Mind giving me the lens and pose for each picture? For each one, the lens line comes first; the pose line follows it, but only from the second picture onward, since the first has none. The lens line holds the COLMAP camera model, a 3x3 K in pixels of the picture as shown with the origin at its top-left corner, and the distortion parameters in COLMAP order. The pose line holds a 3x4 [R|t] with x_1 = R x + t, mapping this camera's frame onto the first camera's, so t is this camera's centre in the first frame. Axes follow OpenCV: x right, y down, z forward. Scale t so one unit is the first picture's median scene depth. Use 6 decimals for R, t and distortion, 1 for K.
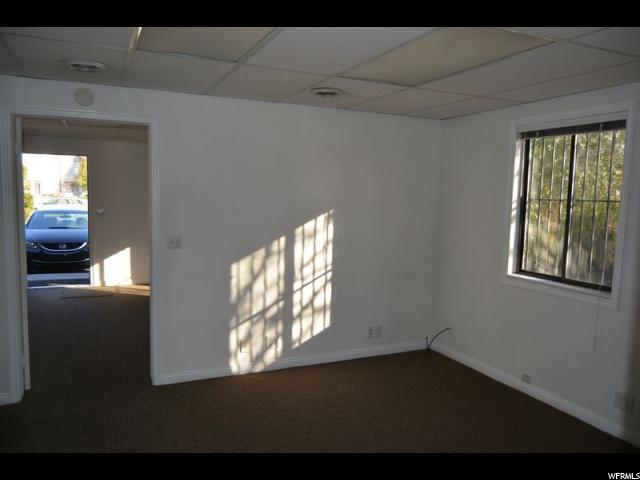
lens RADIAL K [[495.0, 0, 321.7], [0, 495.0, 252.8], [0, 0, 1]] dist [-0.022095, 0.006594]
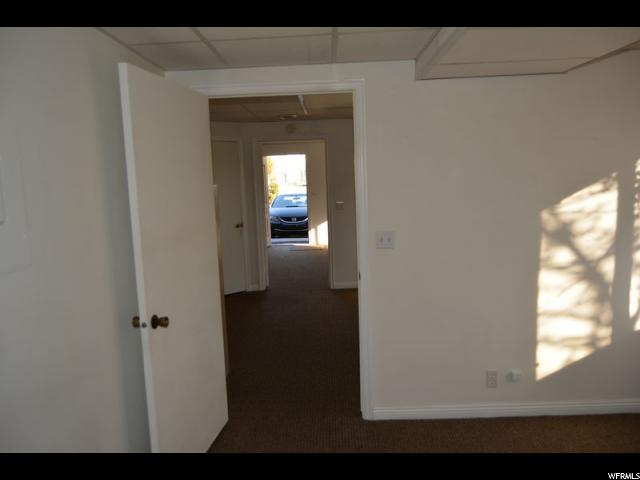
lens RADIAL K [[495.0, 0, 317.9], [0, 495.0, 241.8], [0, 0, 1]] dist [-0.022095, 0.006594]
pose [[0.895739, -0.004795, -0.444555, 0.158484], [0.012967, 0.999798, 0.015344, 0.029839], [0.444392, -0.019509, 0.895620, -0.229784]]
